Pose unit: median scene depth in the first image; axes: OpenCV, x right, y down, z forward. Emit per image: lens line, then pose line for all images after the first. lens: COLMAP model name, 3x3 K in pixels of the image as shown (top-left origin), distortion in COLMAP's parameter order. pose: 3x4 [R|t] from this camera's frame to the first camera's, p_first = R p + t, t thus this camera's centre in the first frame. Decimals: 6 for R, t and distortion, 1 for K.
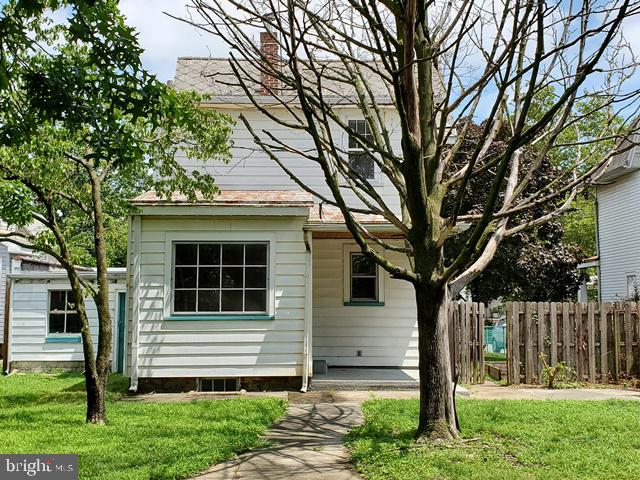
lens RADIAL K [[493.9, 0, 320.0], [0, 493.9, 240.0], [0, 0, 1]] dist [0.004677, -0.001076]
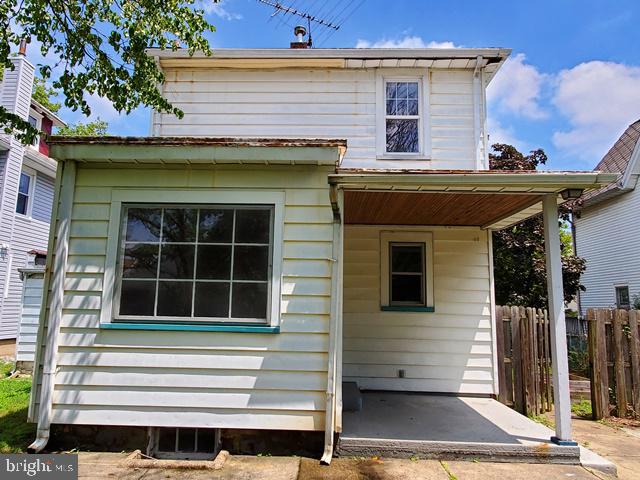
lens RADIAL K [[257.1, 0, 325.1], [0, 257.1, 253.9], [0, 0, 1]] dist [-0.020936, 0.000302]
pose [[0.998049, 0.007585, -0.061977, -0.018189], [-0.012325, 0.996996, -0.076467, 0.088553], [0.061210, 0.077082, 0.995144, 0.685359]]
